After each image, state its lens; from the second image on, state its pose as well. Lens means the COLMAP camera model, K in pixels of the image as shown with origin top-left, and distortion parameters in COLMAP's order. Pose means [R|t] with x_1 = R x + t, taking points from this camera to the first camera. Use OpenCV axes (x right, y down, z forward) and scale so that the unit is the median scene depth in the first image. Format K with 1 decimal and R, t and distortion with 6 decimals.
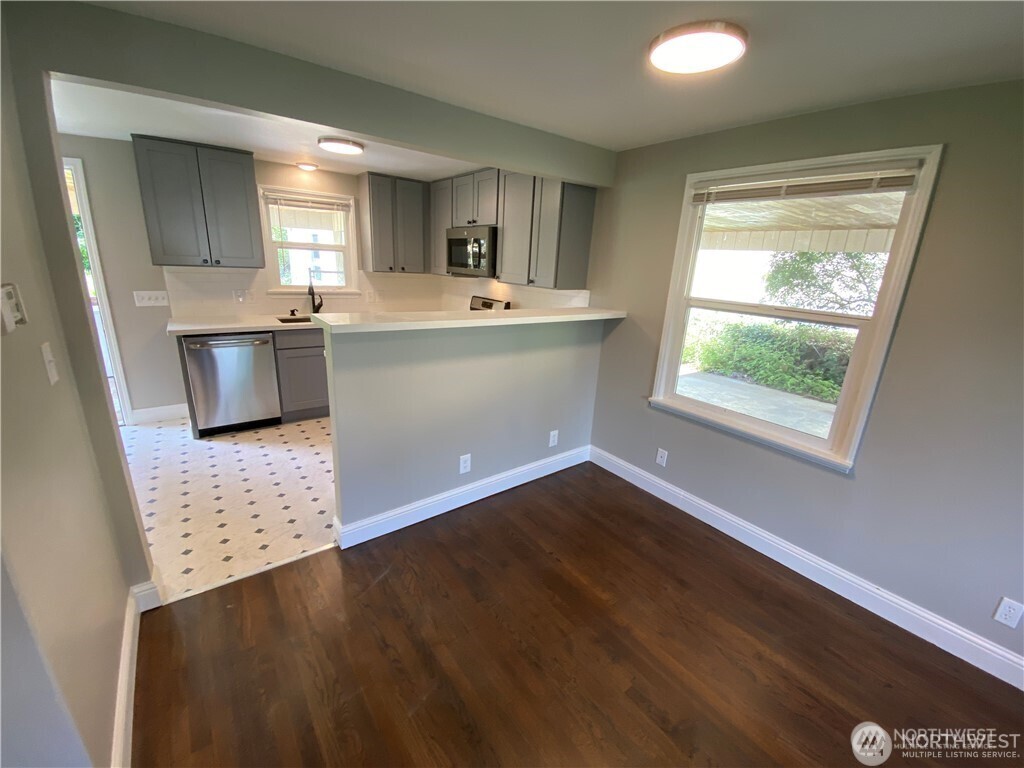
lens RADIAL K [[414.0, 0, 512.0], [0, 414.0, 384.0], [0, 0, 1]] dist [0.001480, -0.017655]
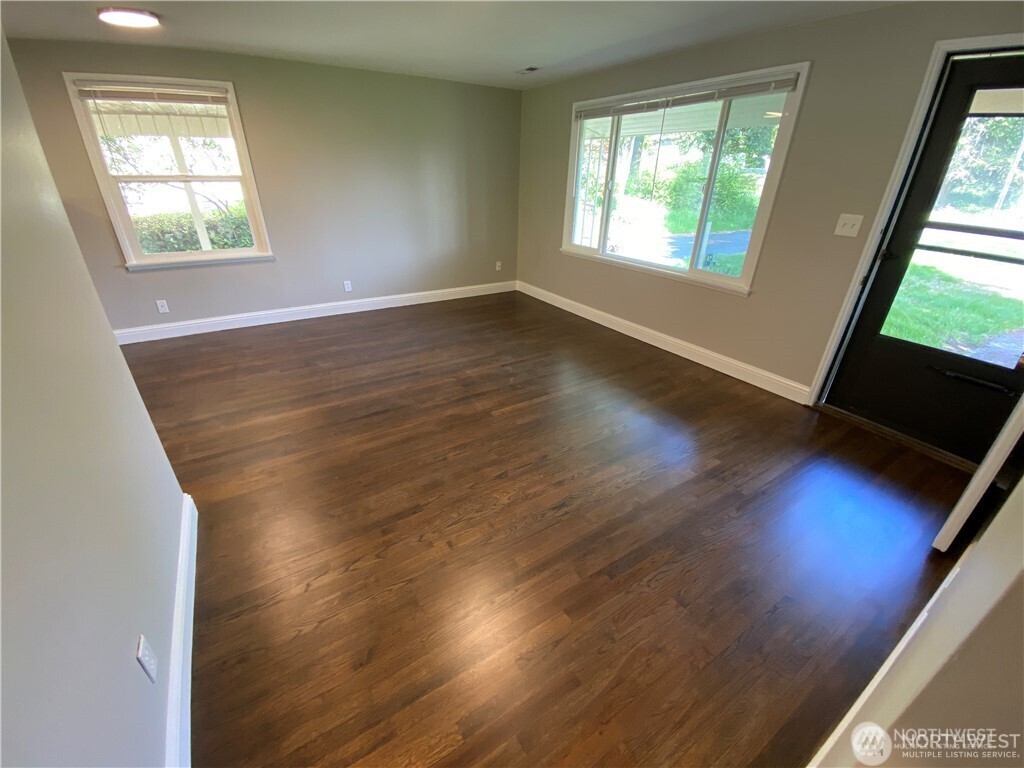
lens RADIAL K [[411.6, 0, 512.0], [0, 411.6, 384.0], [0, 0, 1]] dist [0.001563, -0.009124]
pose [[0.083597, -0.496918, 0.863762, -0.631391], [0.279718, 0.843648, 0.458275, 0.075266], [-0.956436, 0.203300, 0.209523, -0.237778]]
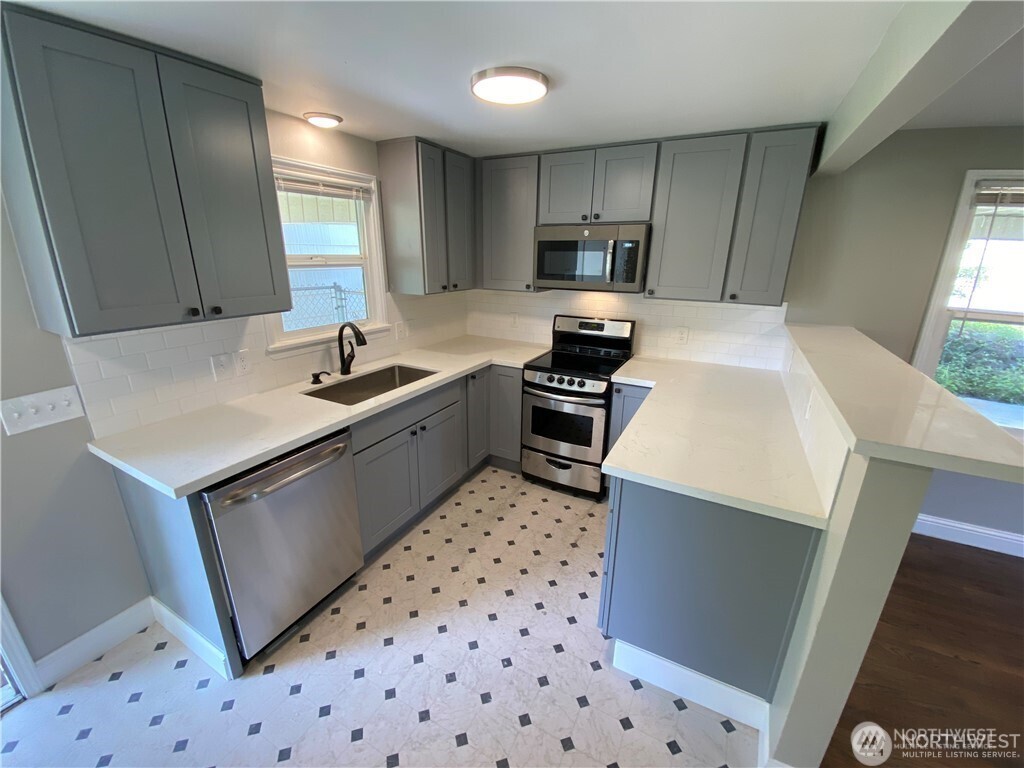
lens RADIAL K [[414.0, 0, 512.0], [0, 414.0, 384.0], [0, 0, 1]] dist [0.001480, -0.017655]
pose [[0.908920, -0.167402, 0.381892, -0.543150], [0.155610, 0.985883, 0.061803, -0.170119], [-0.386847, 0.003253, 0.922138, 0.388920]]
